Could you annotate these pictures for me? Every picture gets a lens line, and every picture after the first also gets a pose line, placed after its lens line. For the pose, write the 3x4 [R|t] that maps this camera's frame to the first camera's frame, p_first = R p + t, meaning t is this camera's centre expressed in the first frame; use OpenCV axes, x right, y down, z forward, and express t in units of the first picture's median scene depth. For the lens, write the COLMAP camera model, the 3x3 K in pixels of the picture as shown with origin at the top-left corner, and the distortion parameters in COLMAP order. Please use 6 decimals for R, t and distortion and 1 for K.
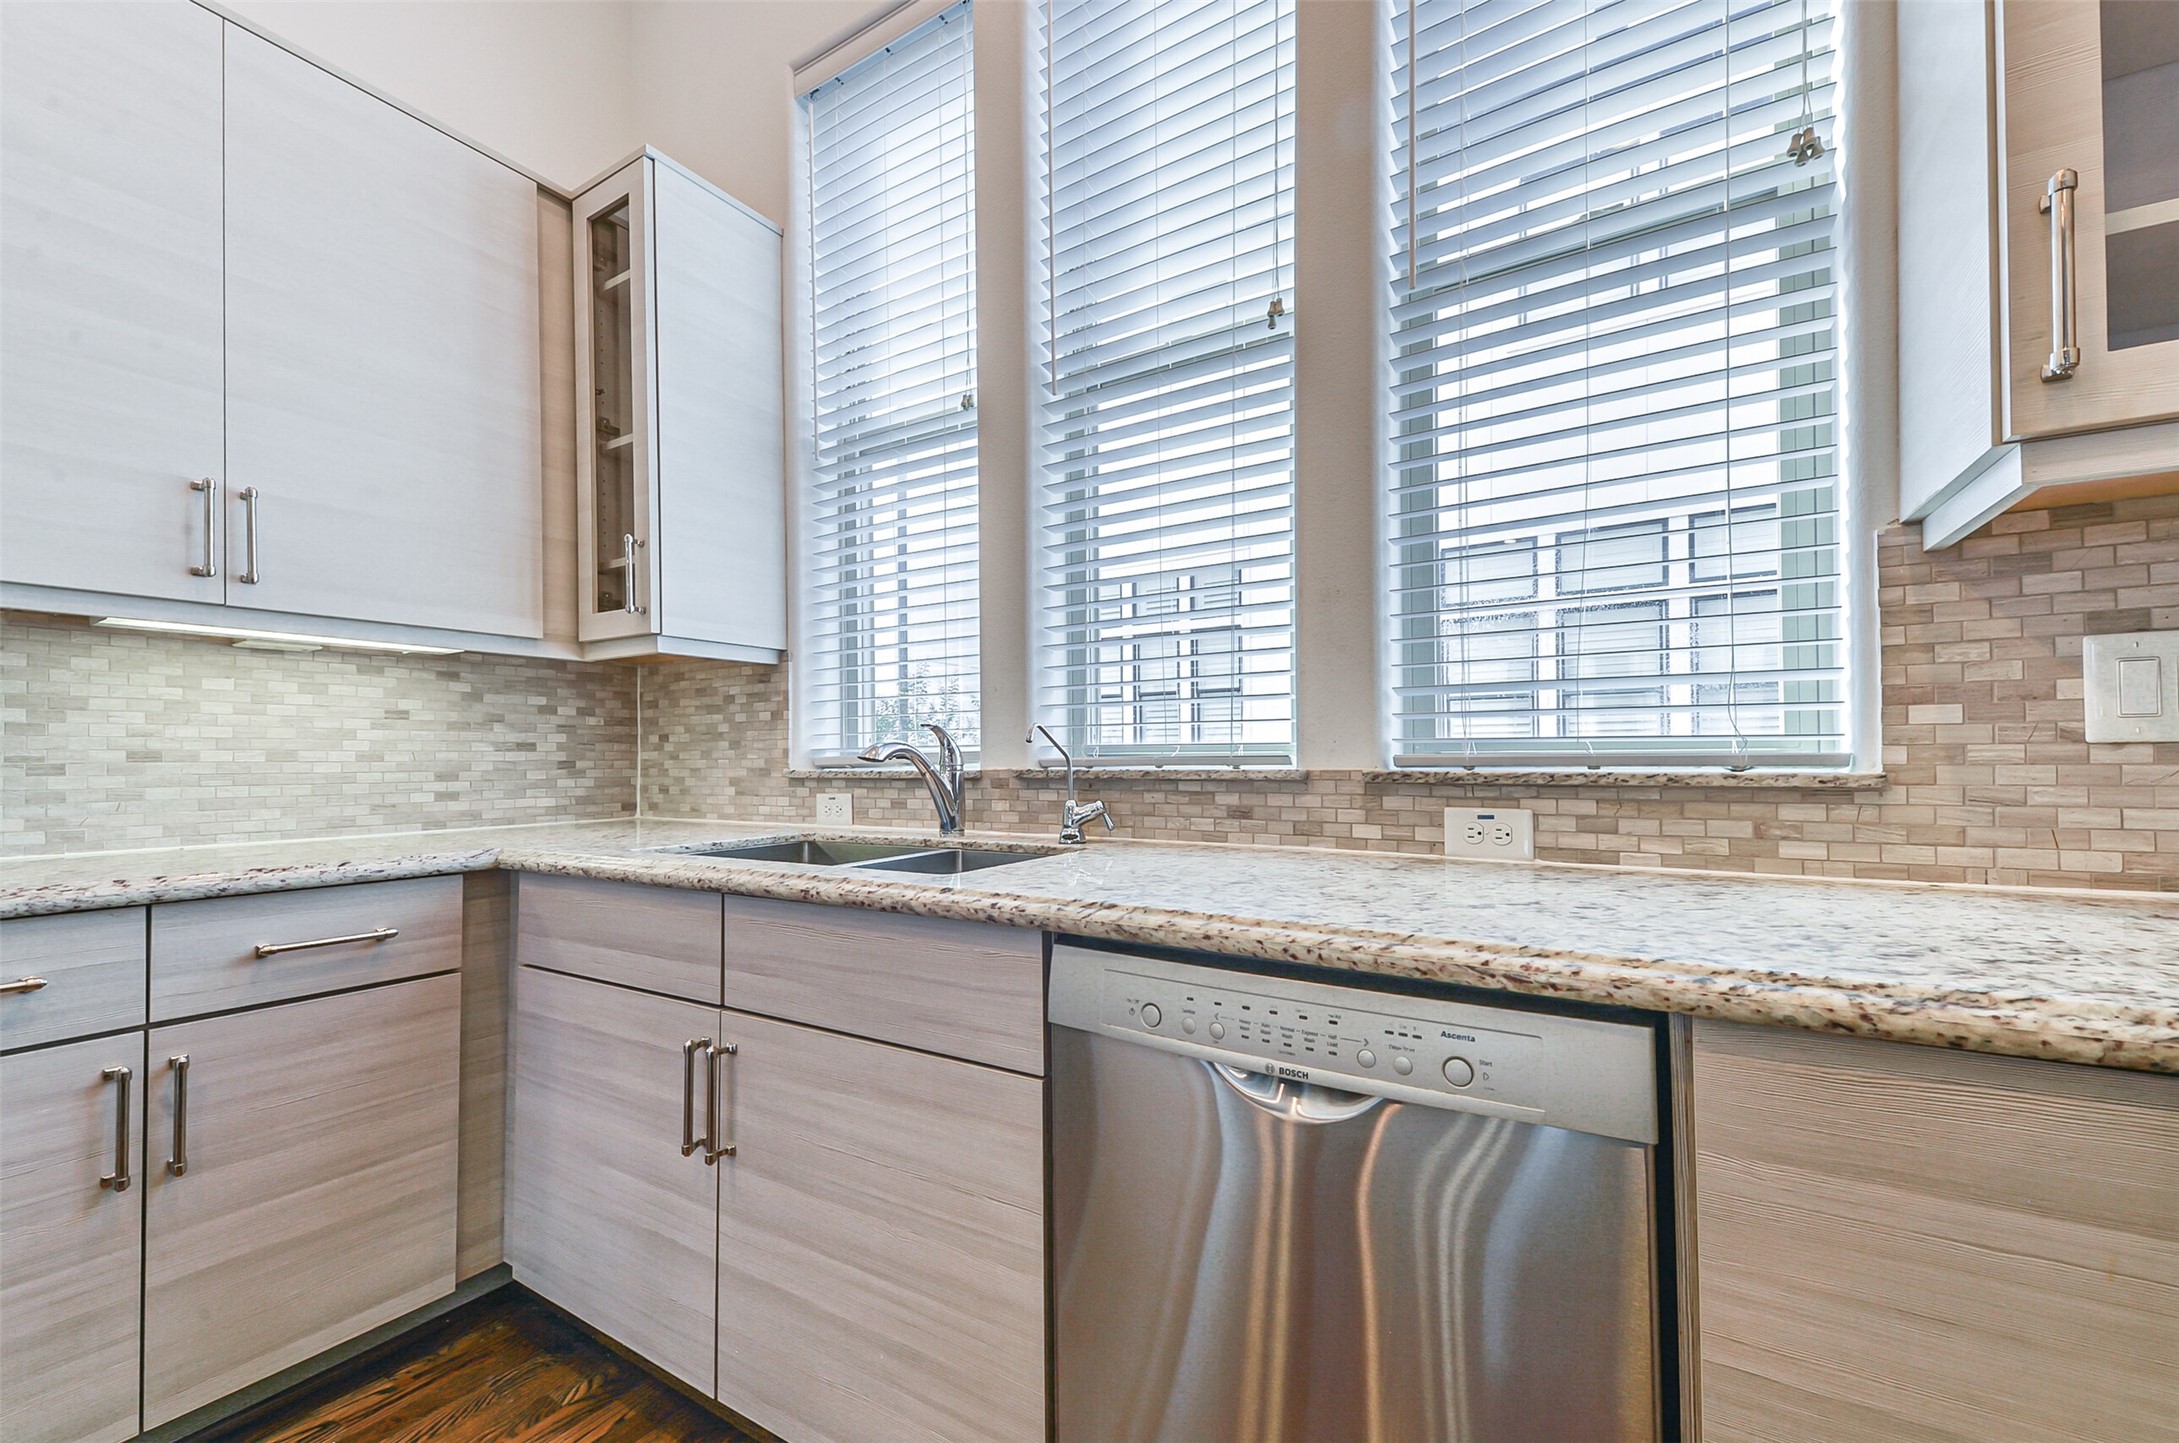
lens RADIAL K [[850.8, 0, 1088.8], [0, 850.8, 736.5], [0, 0, 1]] dist [0.050342, -0.018326]
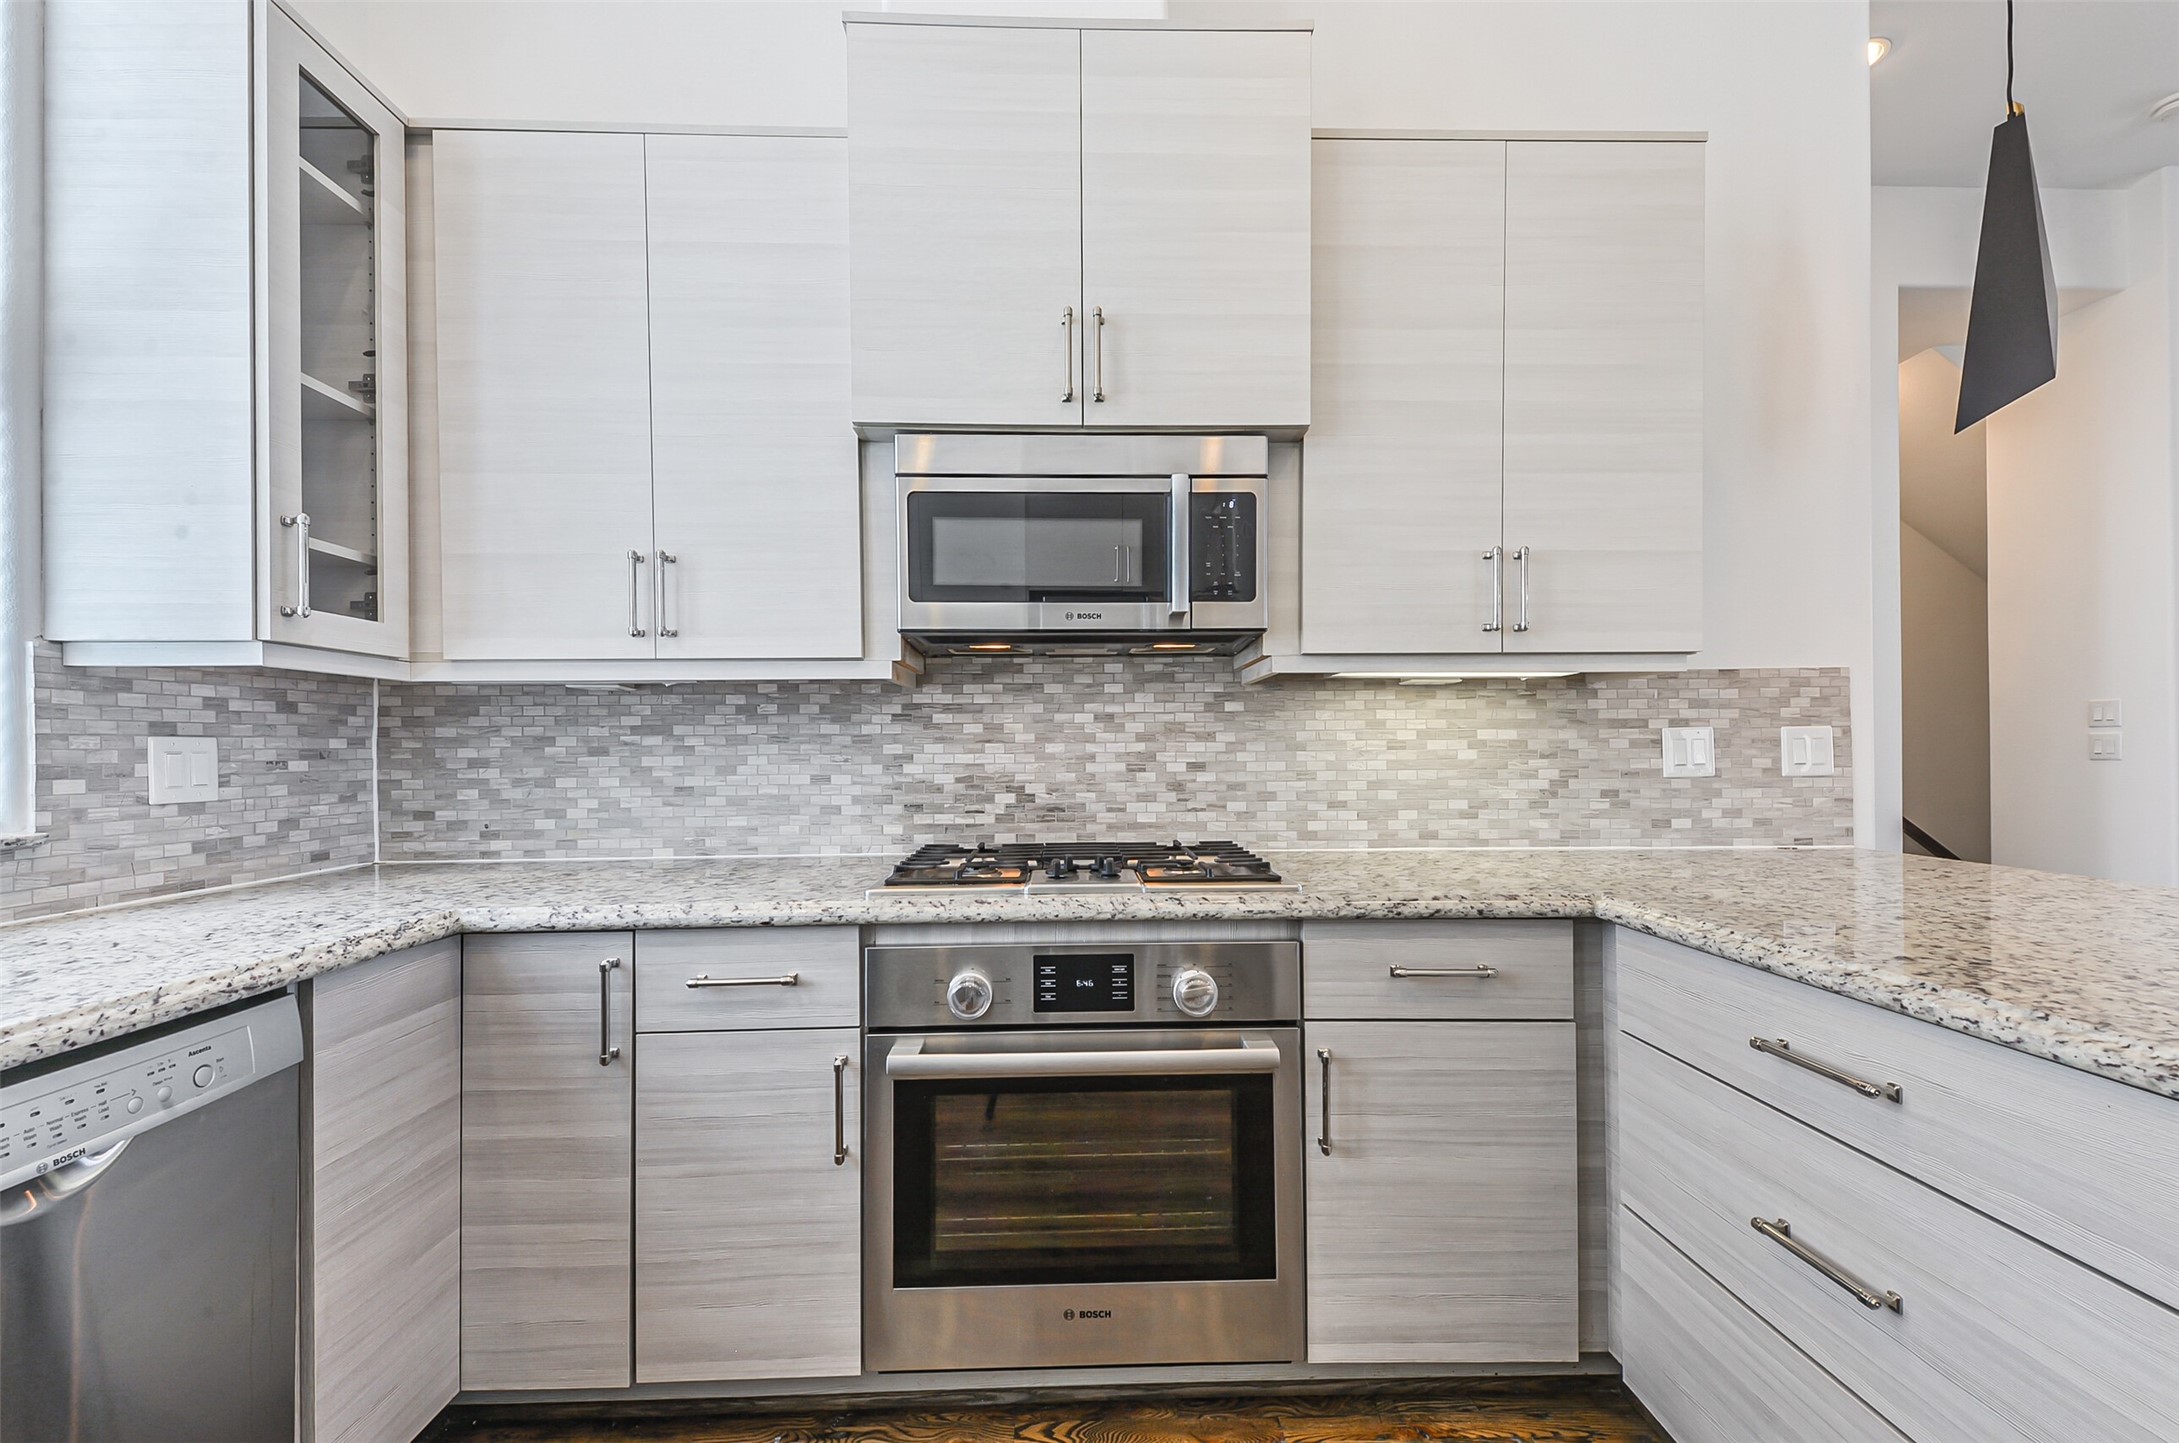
lens RADIAL K [[850.8, 0, 1088.8], [0, 850.8, 736.5], [0, 0, 1]] dist [0.050342, -0.018326]
pose [[-0.556041, 0.025744, 0.830756, -1.082133], [-0.009275, 0.999266, -0.037174, -0.070255], [-0.831103, -0.028375, -0.555394, 0.468811]]
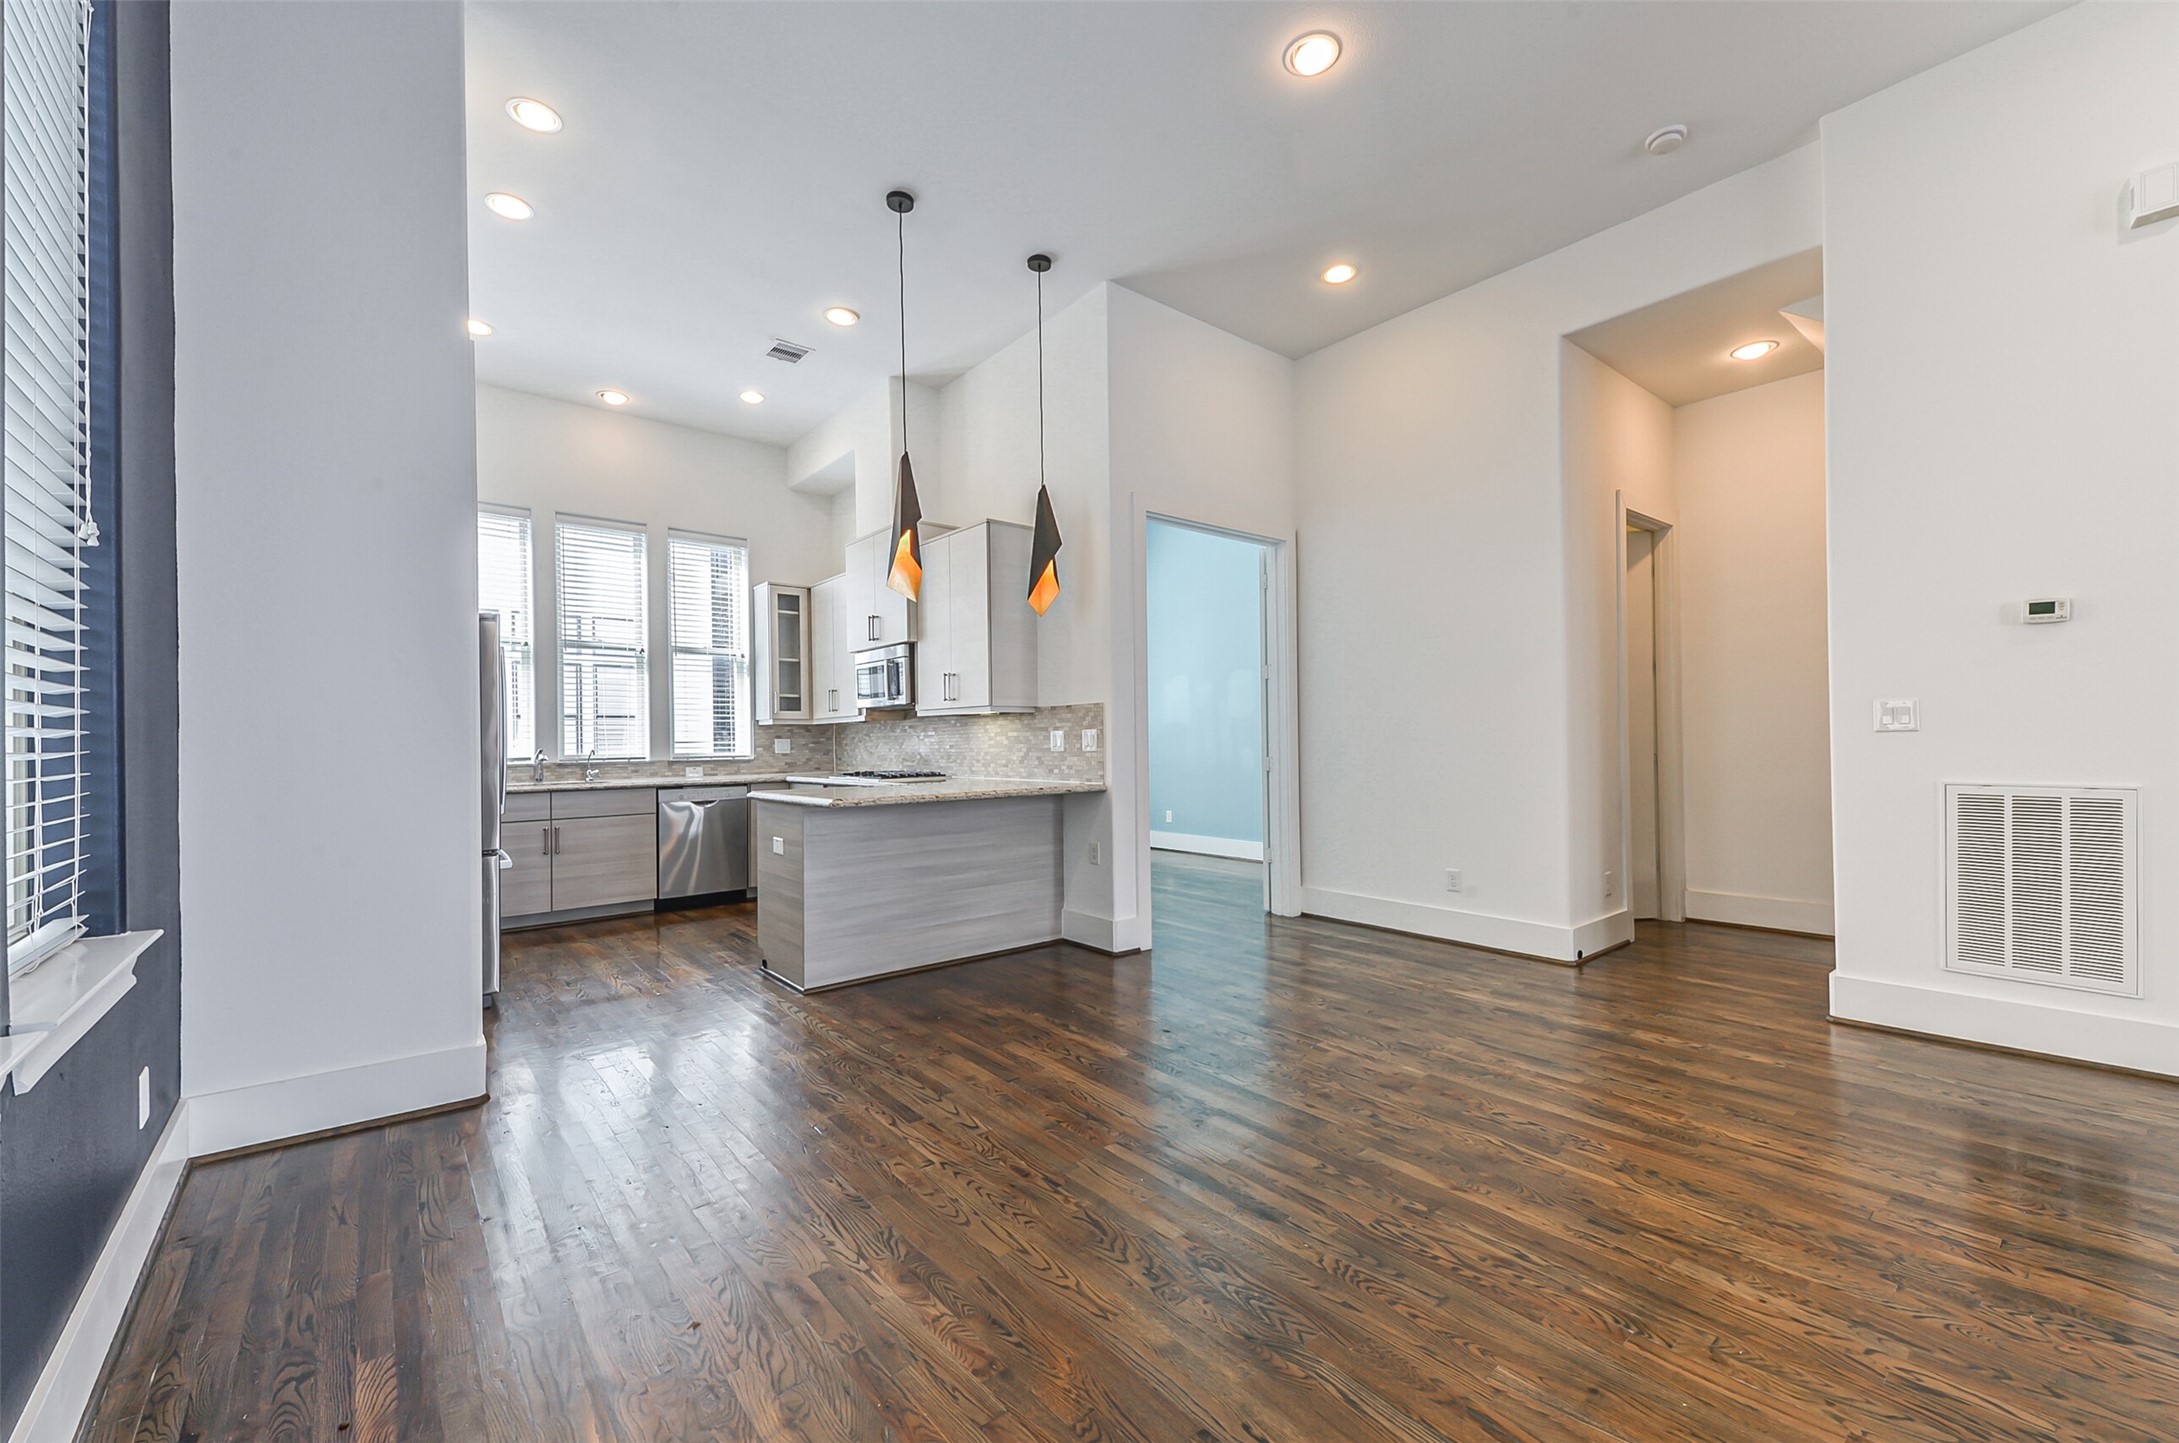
lens RADIAL K [[850.8, 0, 1088.8], [0, 850.8, 736.5], [0, 0, 1]] dist [0.050342, -0.018326]
pose [[0.308918, 0.007845, 0.951056, -4.731560], [-0.011678, 0.999922, -0.004455, -0.129804], [-0.951017, -0.009730, 0.308985, -3.600040]]
